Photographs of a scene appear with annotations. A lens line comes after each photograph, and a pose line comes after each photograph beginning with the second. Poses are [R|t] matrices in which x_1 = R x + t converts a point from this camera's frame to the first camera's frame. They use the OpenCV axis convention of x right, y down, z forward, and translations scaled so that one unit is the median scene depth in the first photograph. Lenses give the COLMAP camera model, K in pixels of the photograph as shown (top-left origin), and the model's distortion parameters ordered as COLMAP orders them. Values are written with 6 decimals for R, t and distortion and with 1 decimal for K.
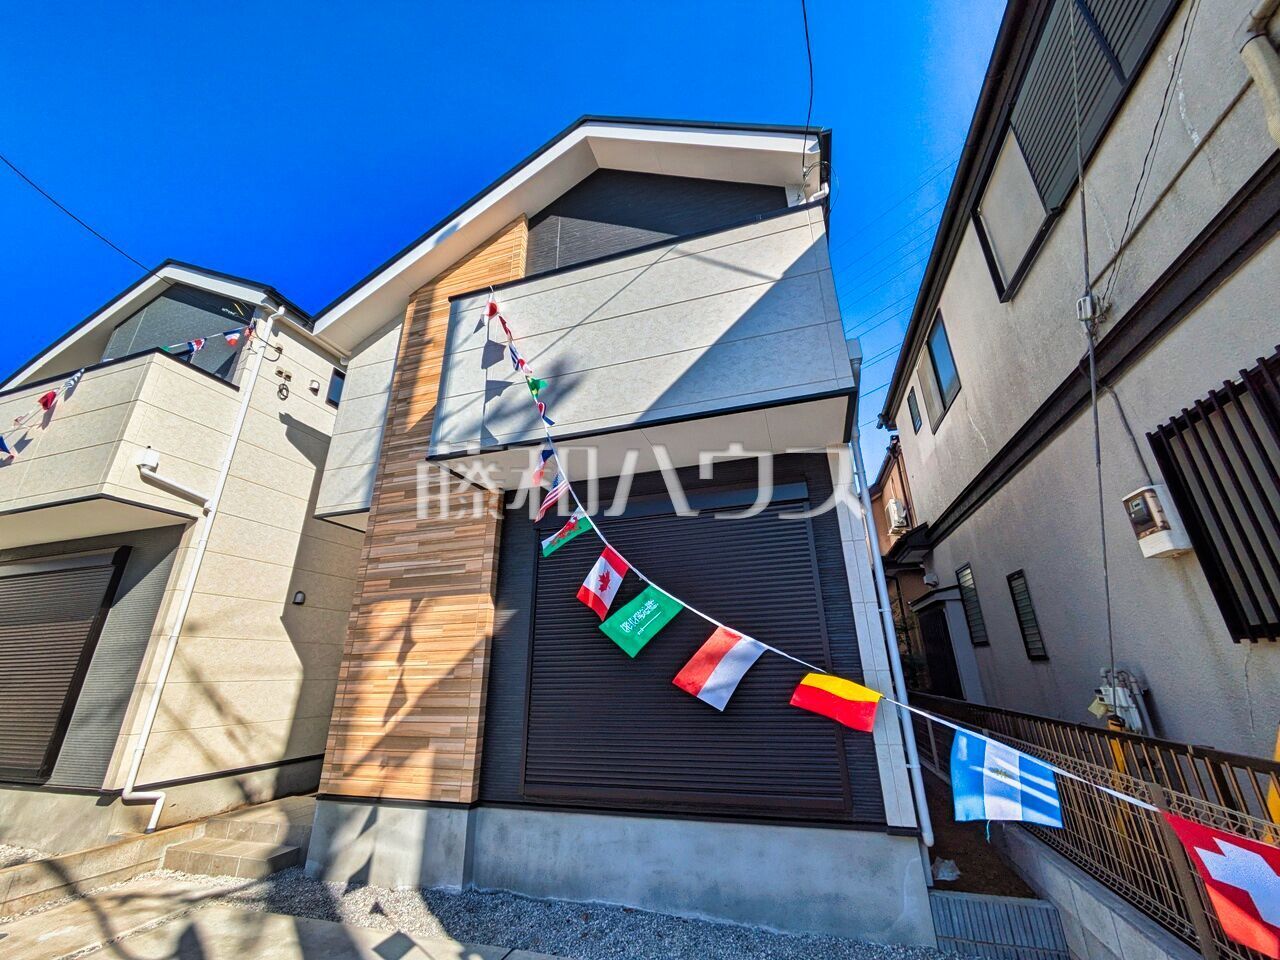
lens RADIAL K [[505.1, 0, 644.7], [0, 505.1, 478.6], [0, 0, 1]] dist [-0.002109, 0.000149]
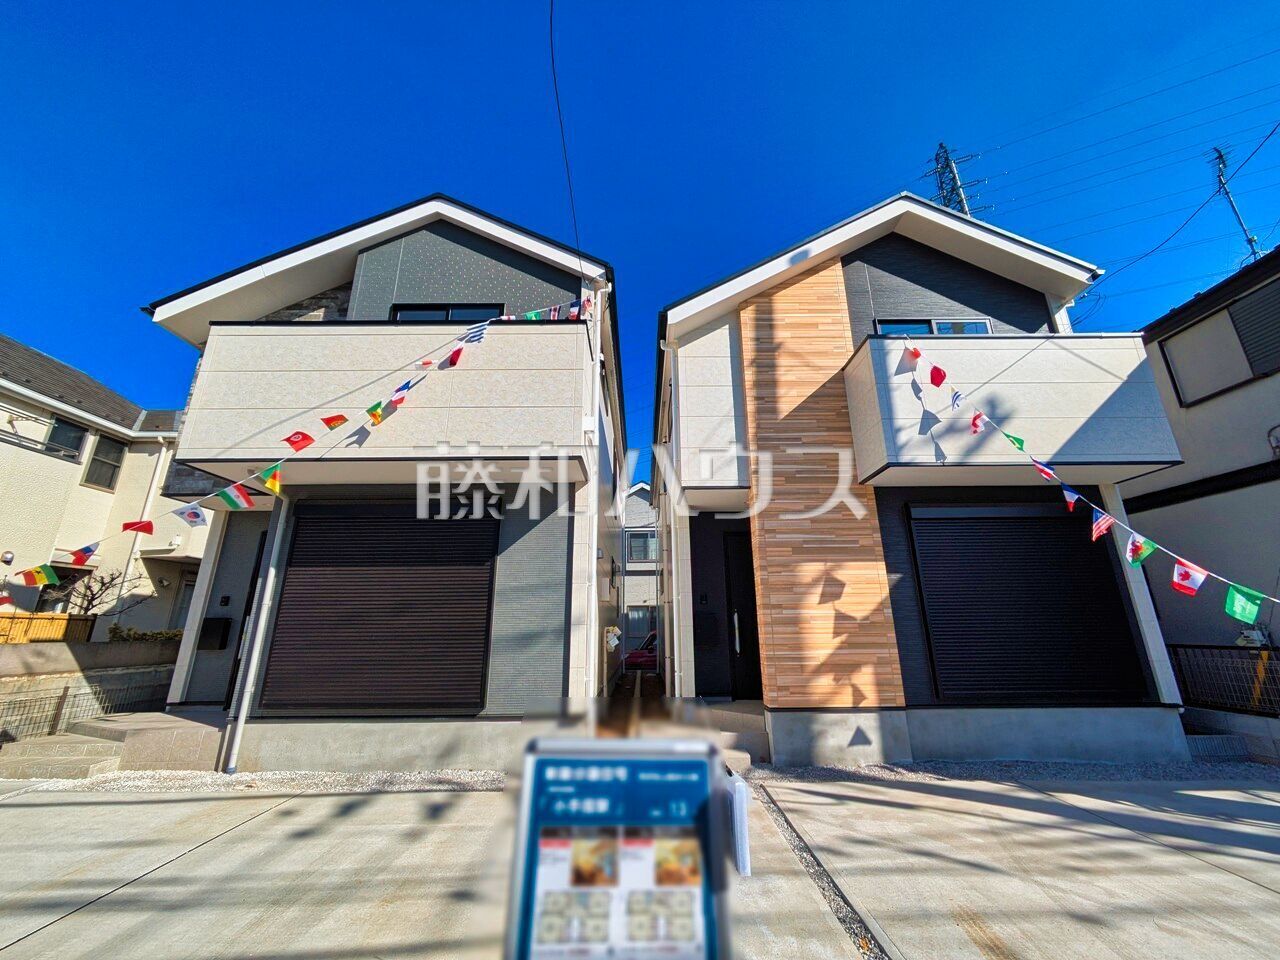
lens RADIAL K [[506.0, 0, 644.2], [0, 506.0, 477.9], [0, 0, 1]] dist [-0.002200, 0.002409]
pose [[0.951941, 0.099113, 0.289801, -1.367866], [-0.118052, 0.991819, 0.048574, 0.008527], [-0.282615, -0.080451, 0.955854, -0.110440]]
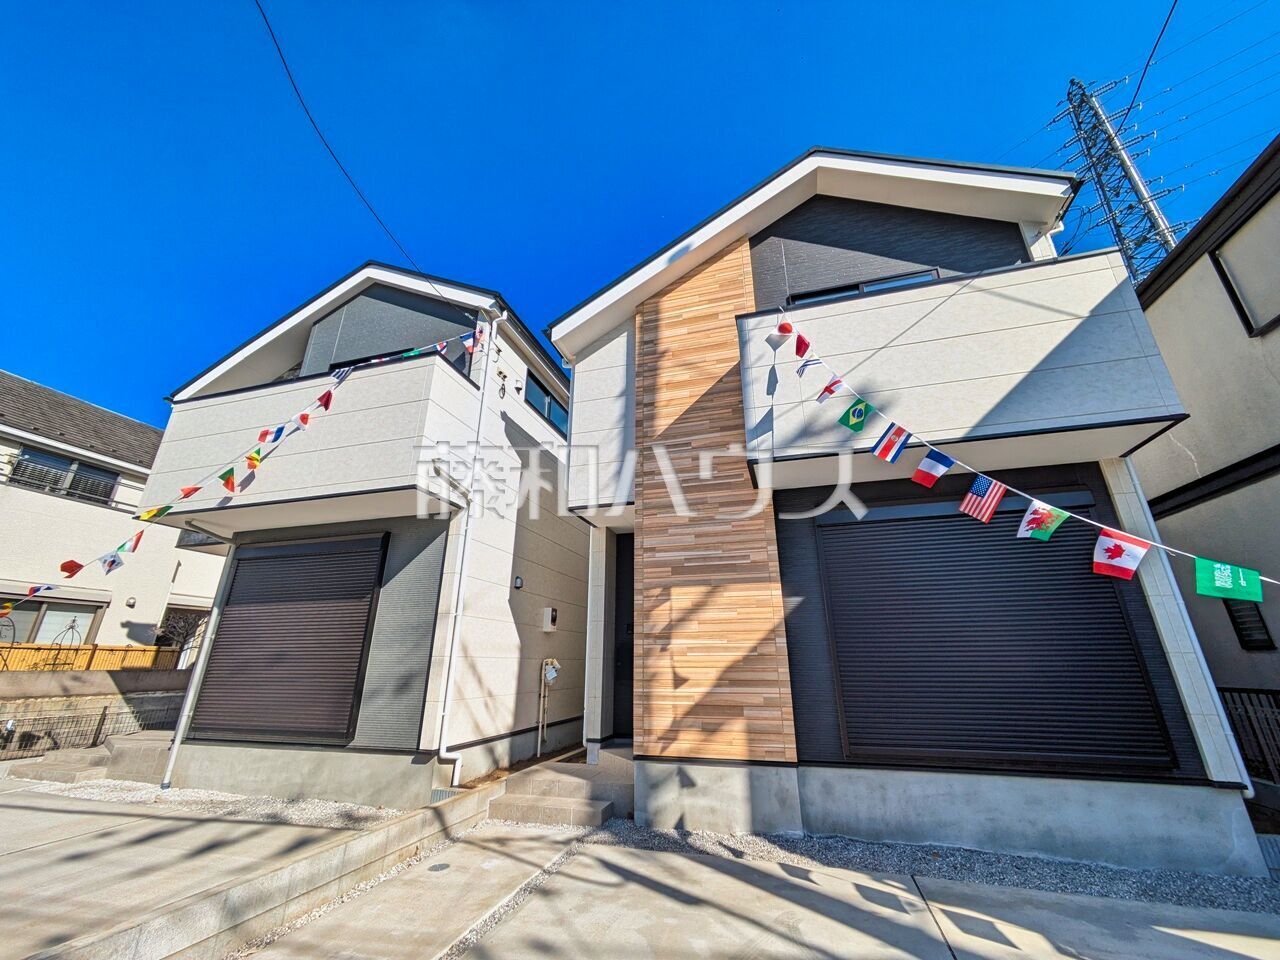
lens RADIAL K [[506.0, 0, 644.2], [0, 506.0, 477.9], [0, 0, 1]] dist [-0.002200, 0.002409]
pose [[0.999594, 0.023636, 0.015908, -0.643875], [-0.023810, 0.999657, 0.010873, -0.009302], [-0.015646, -0.011247, 0.999814, -0.126245]]
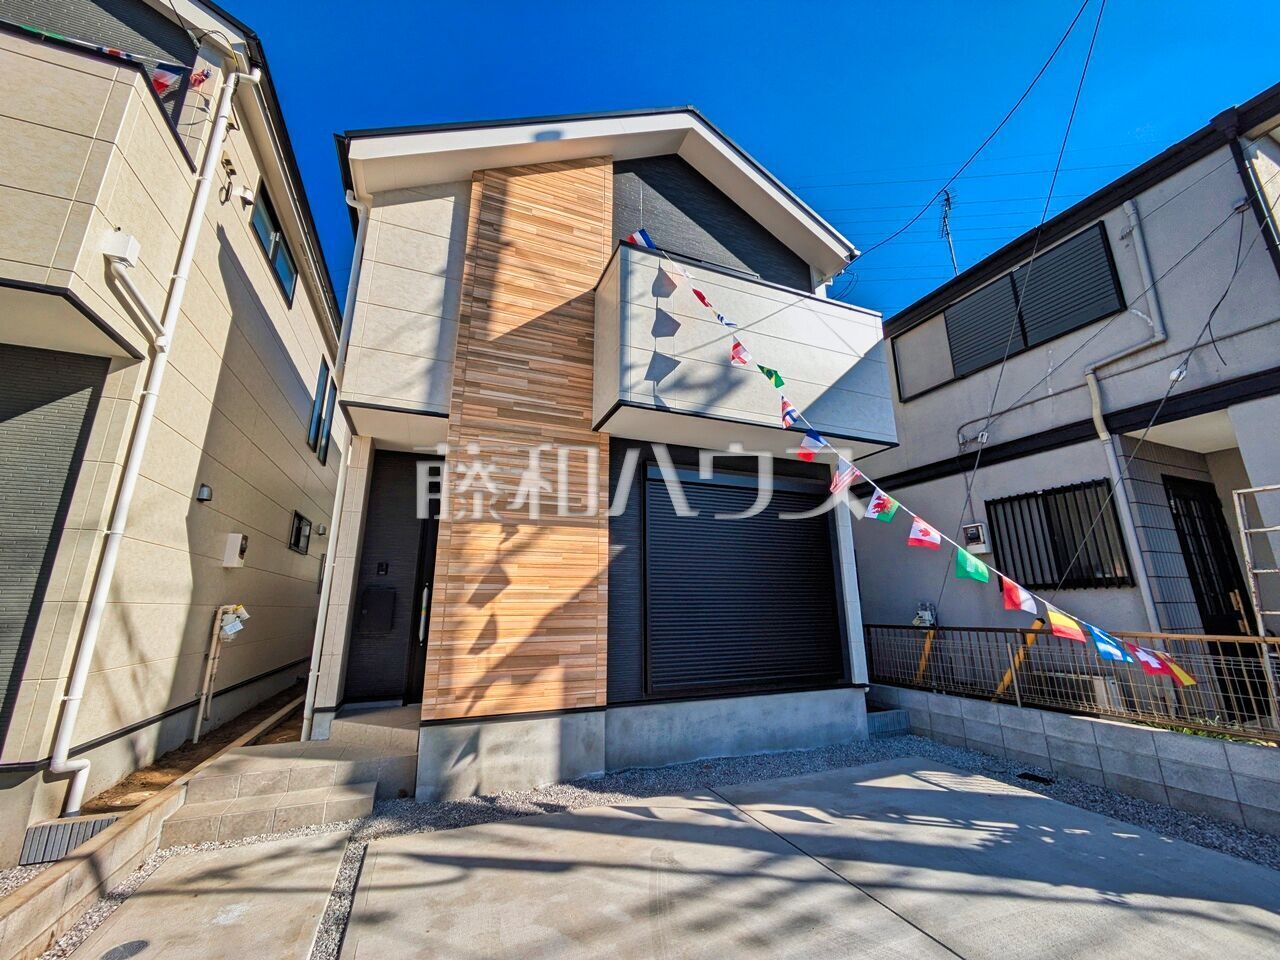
lens RADIAL K [[506.4, 0, 645.0], [0, 506.4, 478.2], [0, 0, 1]] dist [-0.002071, 0.000605]
pose [[0.764030, 0.173892, 0.621305, -0.966891], [-0.237703, 0.971121, 0.020509, 0.078293], [-0.599796, -0.163355, 0.783300, 0.103432]]
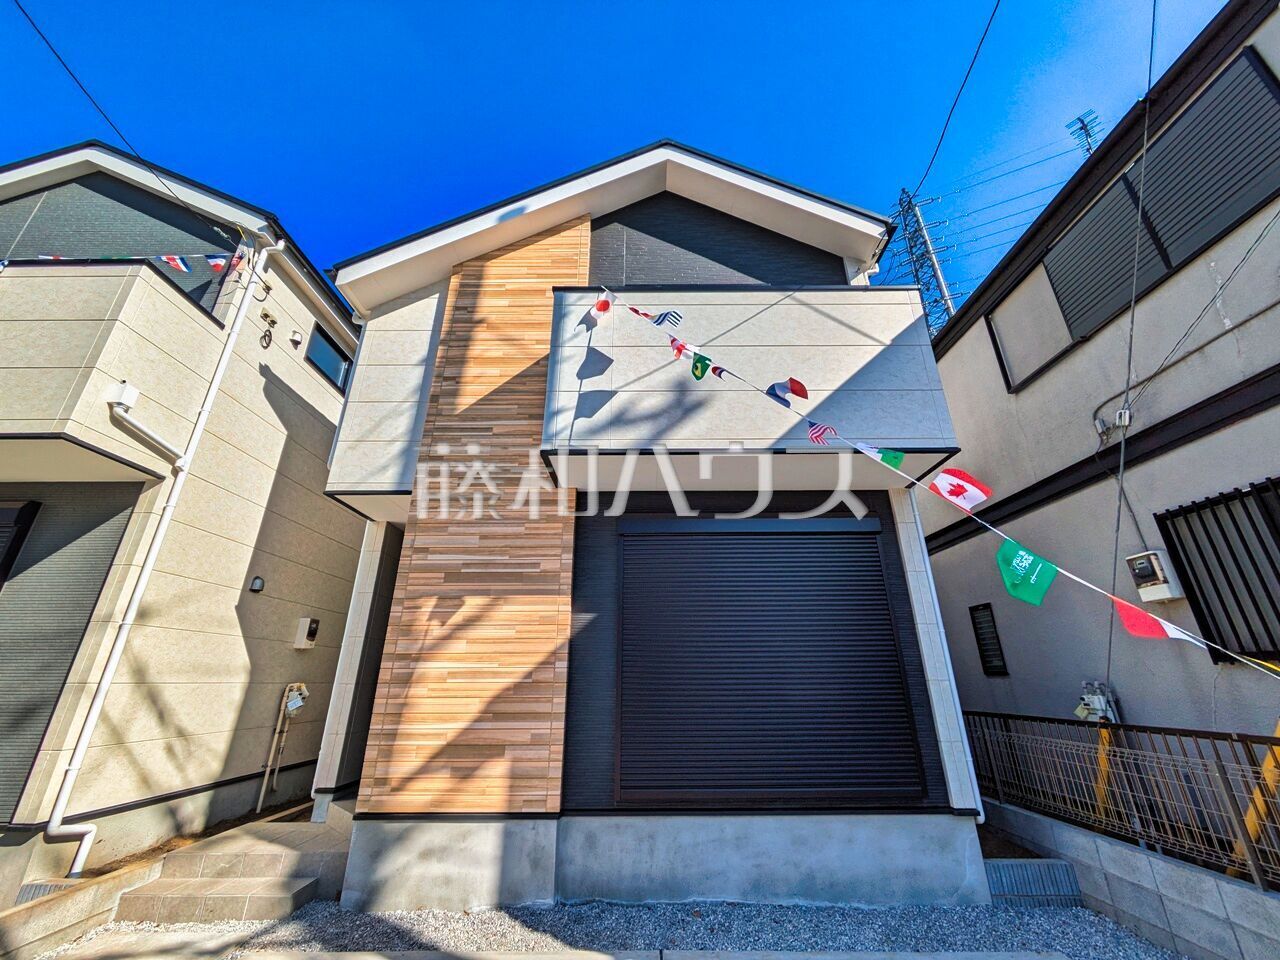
lens RADIAL K [[506.4, 0, 645.0], [0, 506.4, 478.2], [0, 0, 1]] dist [-0.002071, 0.000605]
pose [[0.953926, 0.125995, 0.272304, -0.471245], [-0.120094, 0.992024, -0.038300, 0.023114], [-0.274958, 0.003833, 0.961449, 0.018944]]
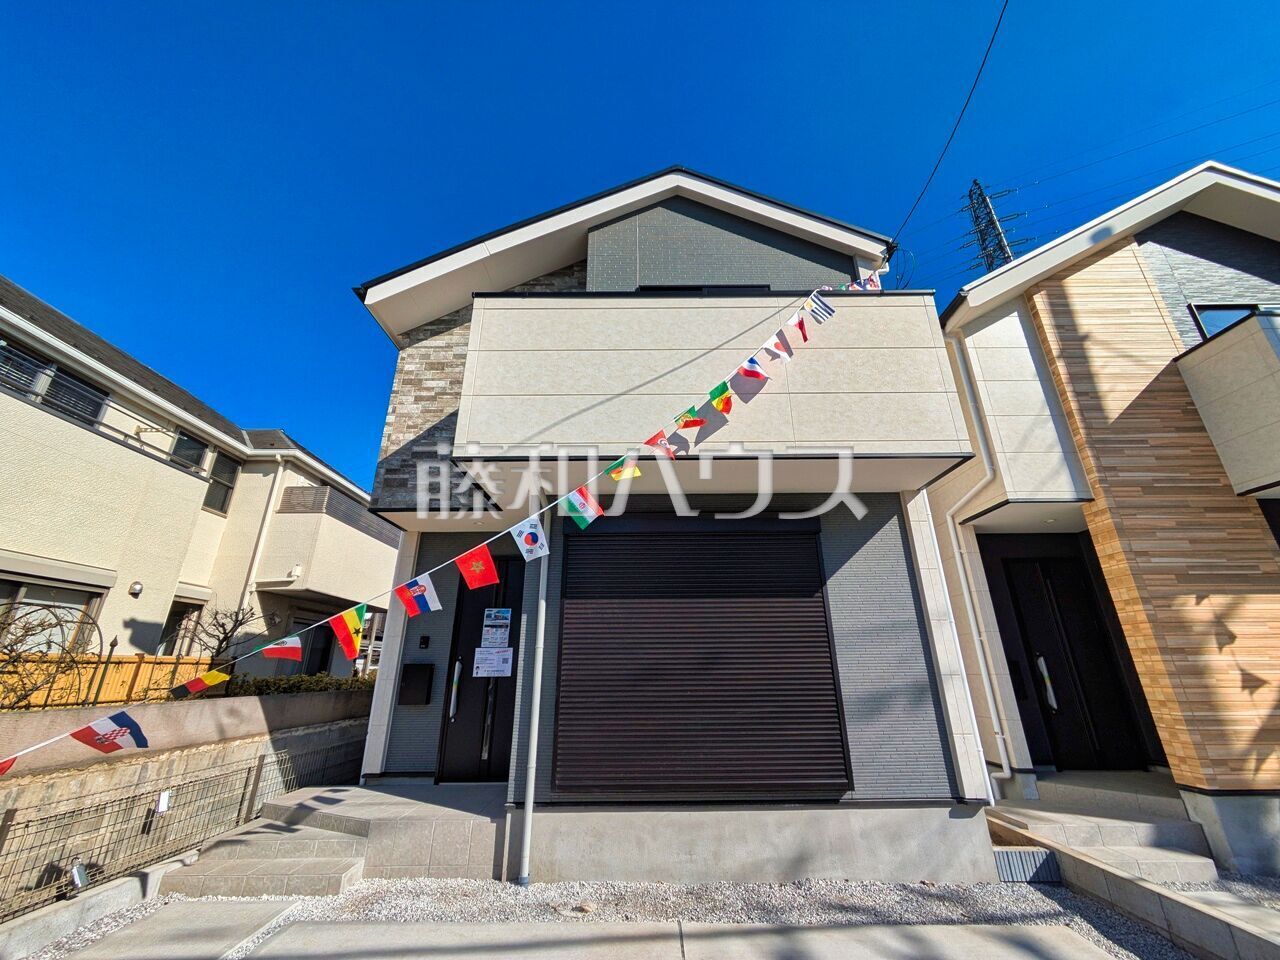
lens RADIAL K [[506.0, 0, 644.2], [0, 506.0, 477.9], [0, 0, 1]] dist [-0.002200, 0.002409]
pose [[0.953701, 0.118499, 0.276427, -1.995529], [-0.117197, 0.992881, -0.021285, 0.169194], [-0.276982, -0.012097, 0.960799, 0.357095]]
